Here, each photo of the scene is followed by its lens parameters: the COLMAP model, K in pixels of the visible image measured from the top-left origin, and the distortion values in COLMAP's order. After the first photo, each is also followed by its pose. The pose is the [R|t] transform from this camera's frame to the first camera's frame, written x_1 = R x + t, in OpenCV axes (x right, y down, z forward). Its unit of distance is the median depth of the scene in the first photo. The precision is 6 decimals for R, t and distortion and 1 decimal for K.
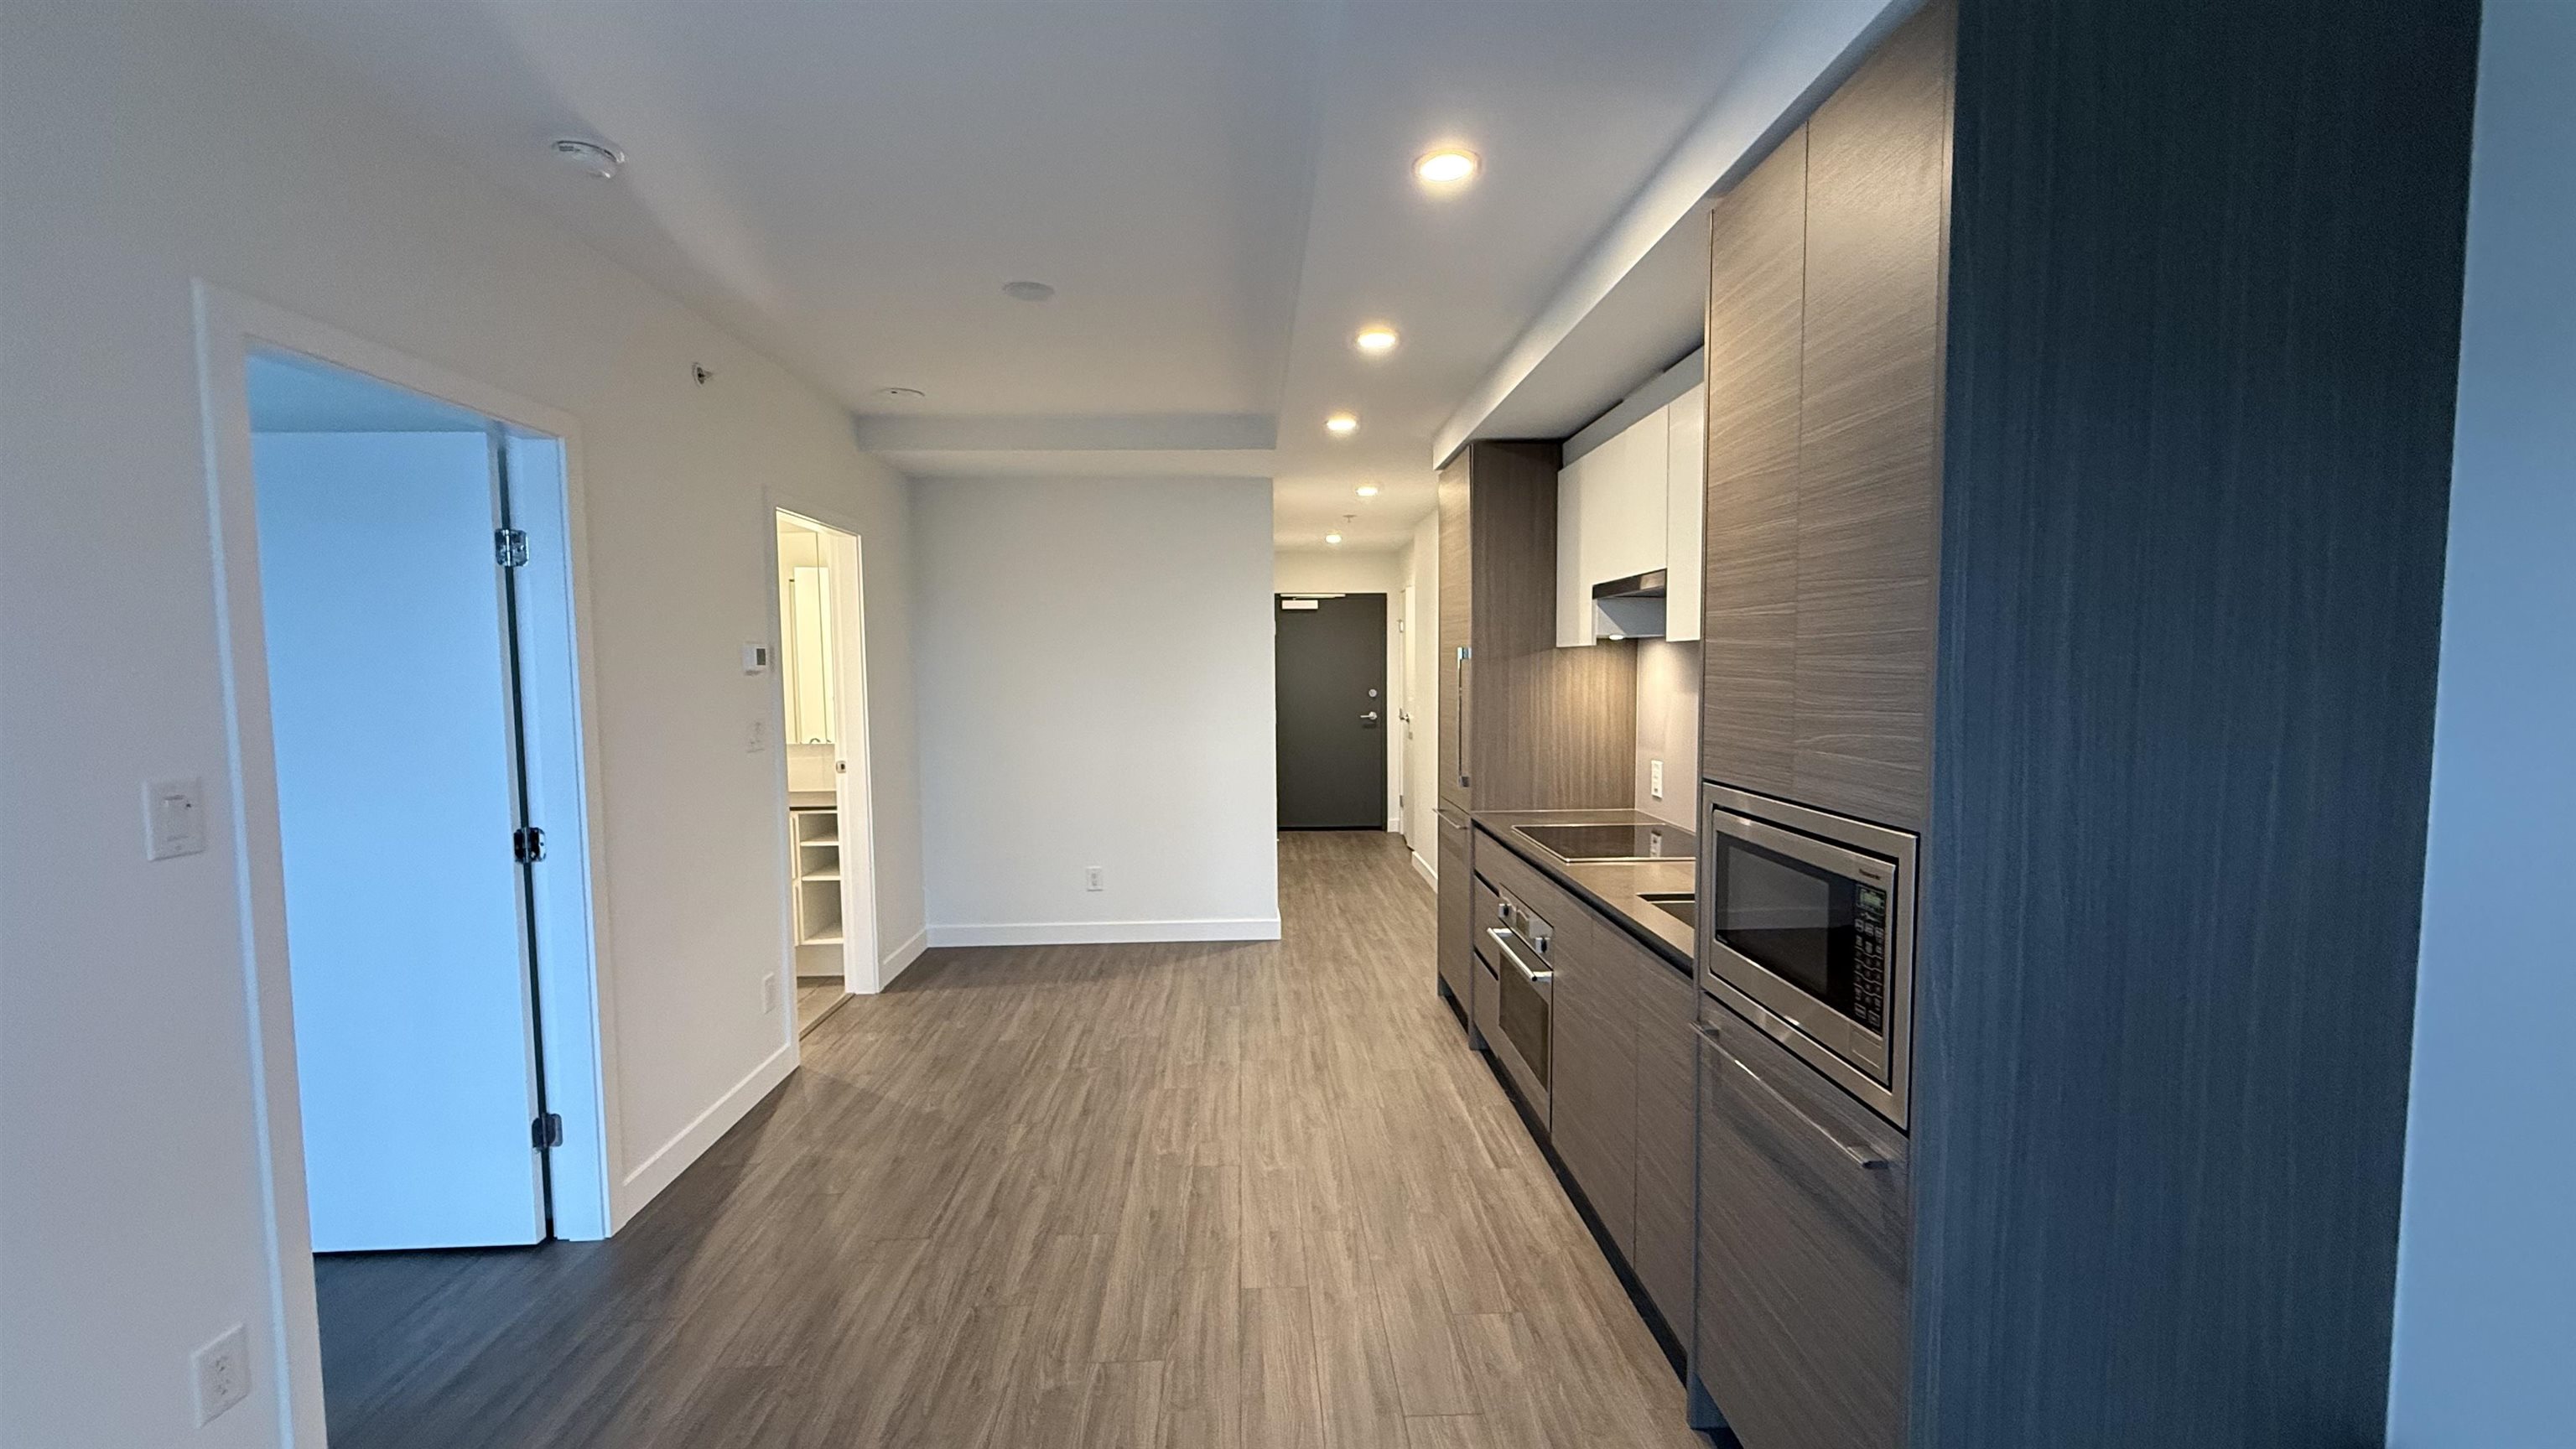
lens RADIAL K [[1019.1, 0, 1293.6], [0, 1019.1, 724.2], [0, 0, 1]] dist [0.001091, 0.000133]
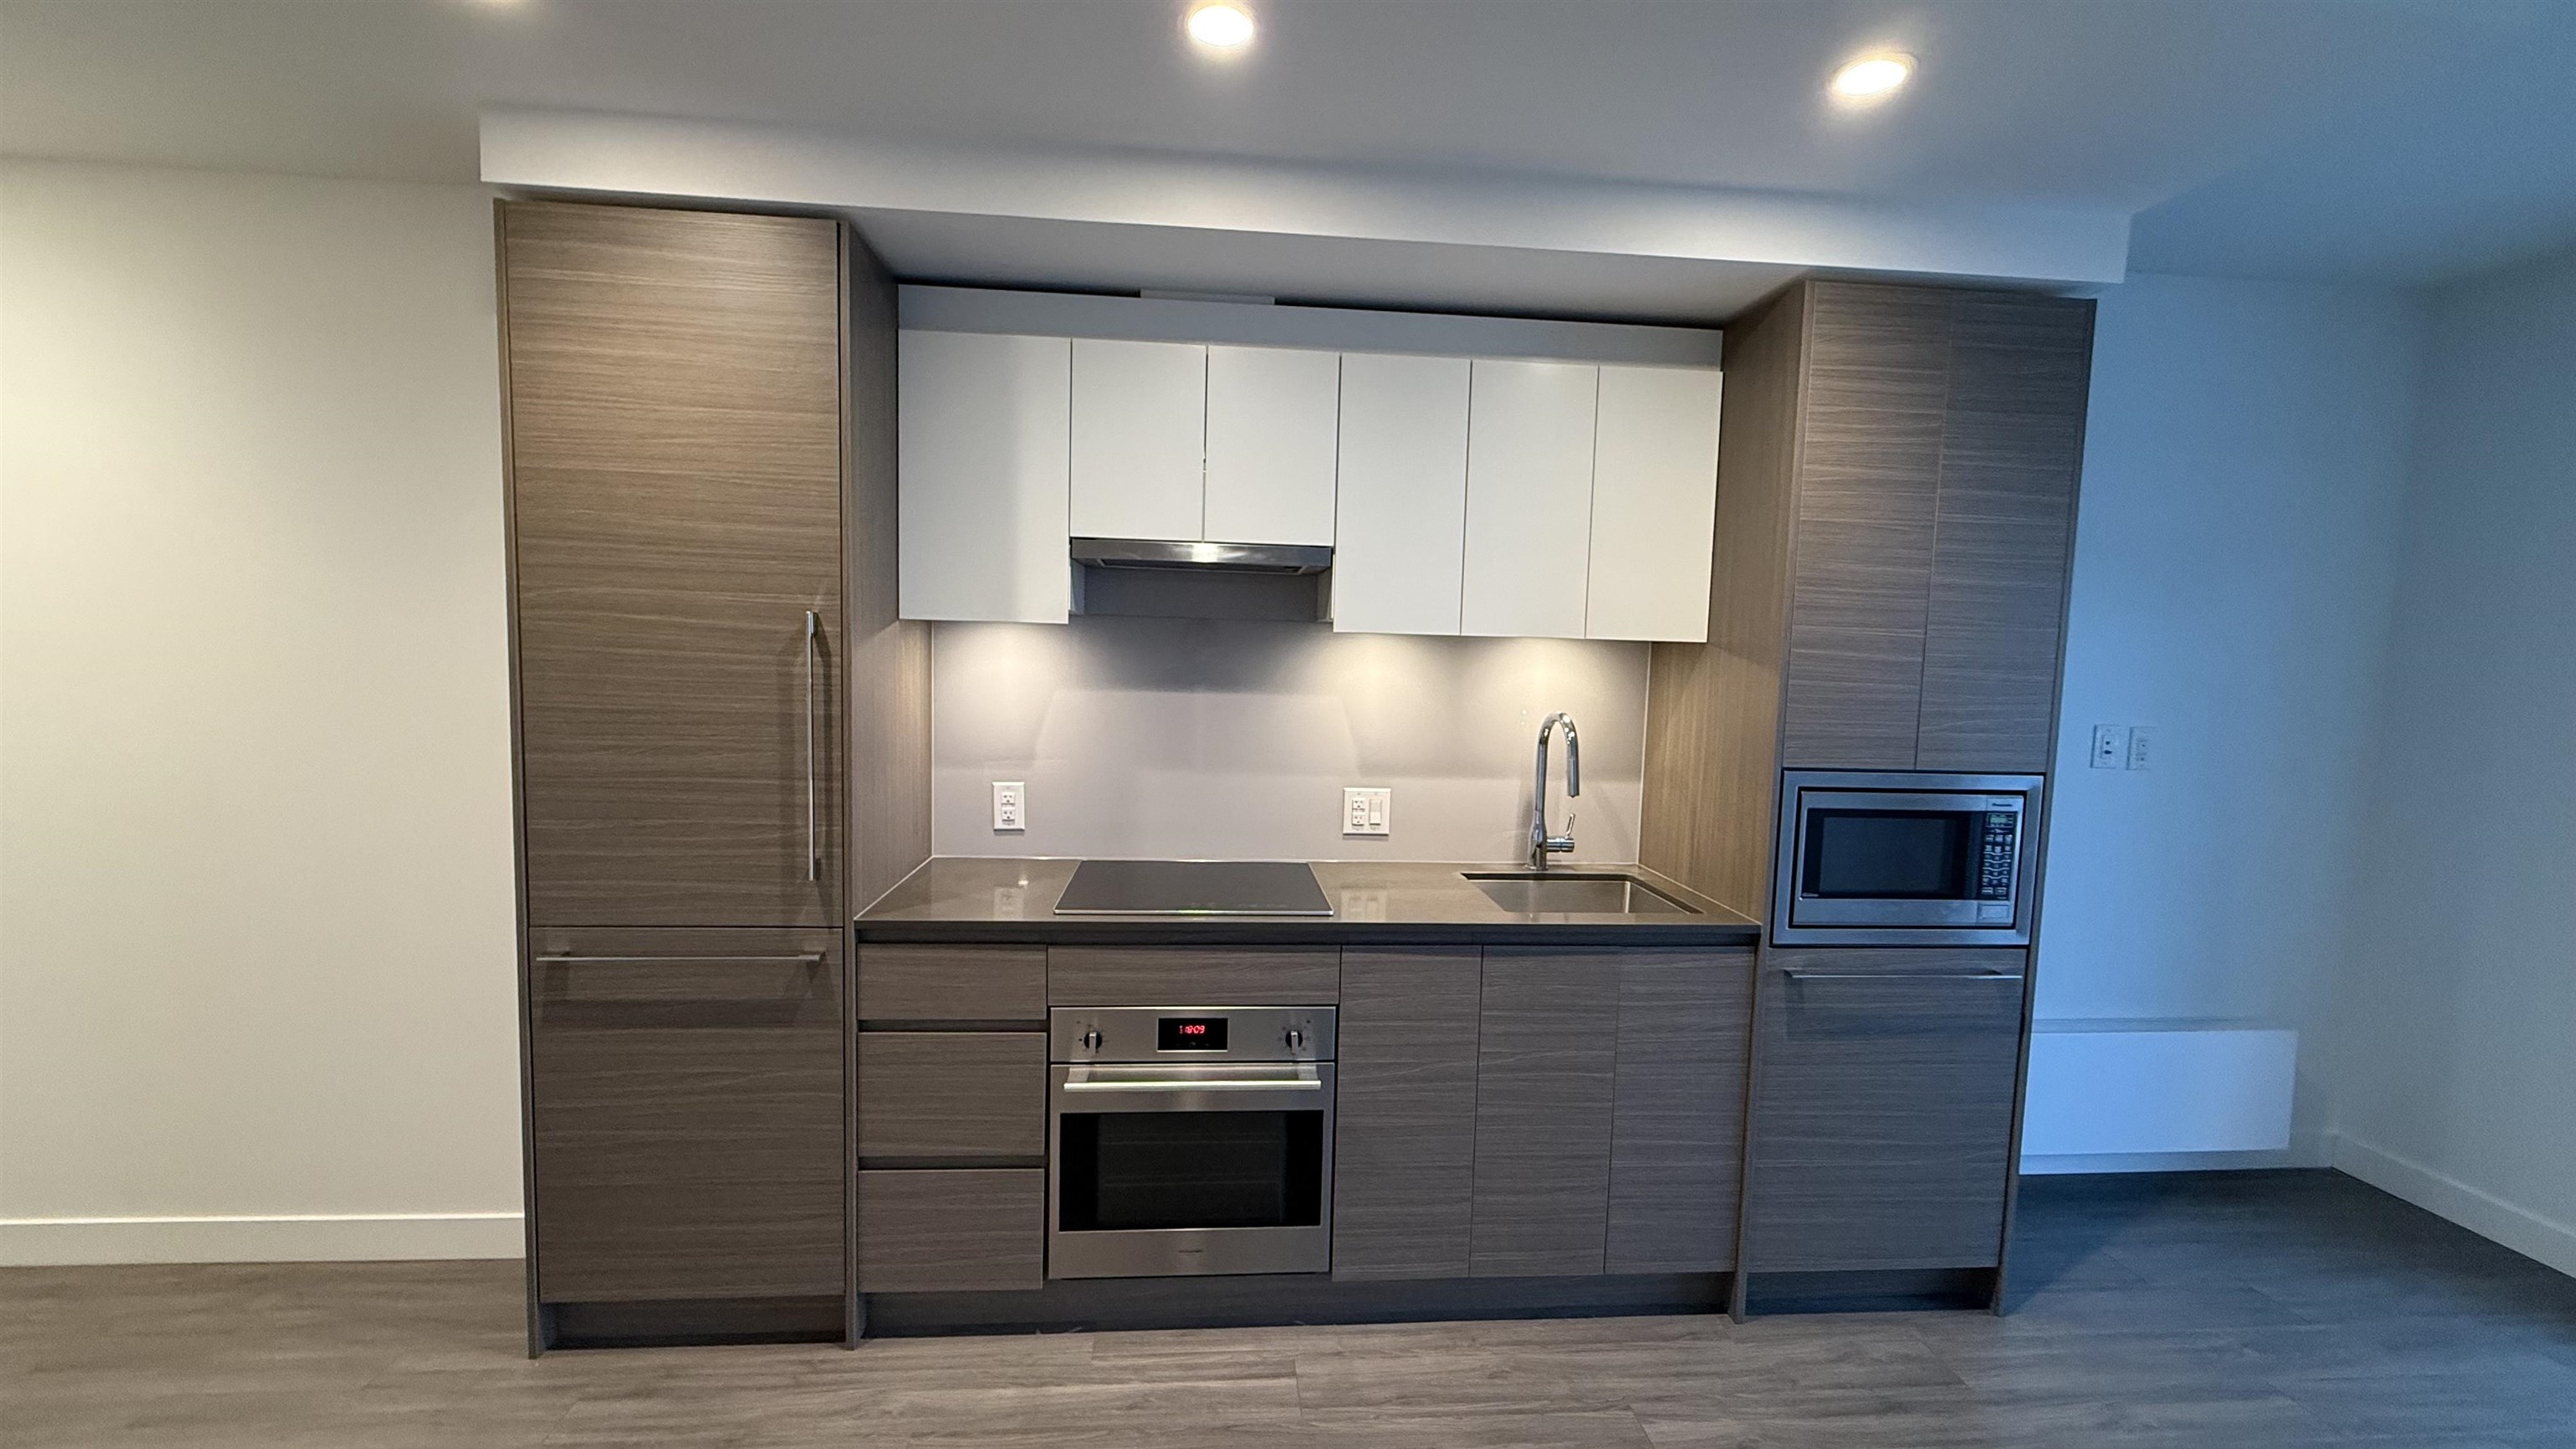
lens RADIAL K [[1019.1, 0, 1292.6], [0, 1019.1, 724.4], [0, 0, 1]] dist [0.001091, 0.000133]
pose [[-0.035708, -0.069555, 0.996939, -0.912915], [0.032059, 0.996982, 0.070706, -0.119824], [-0.998848, 0.034485, -0.033370, 1.973337]]
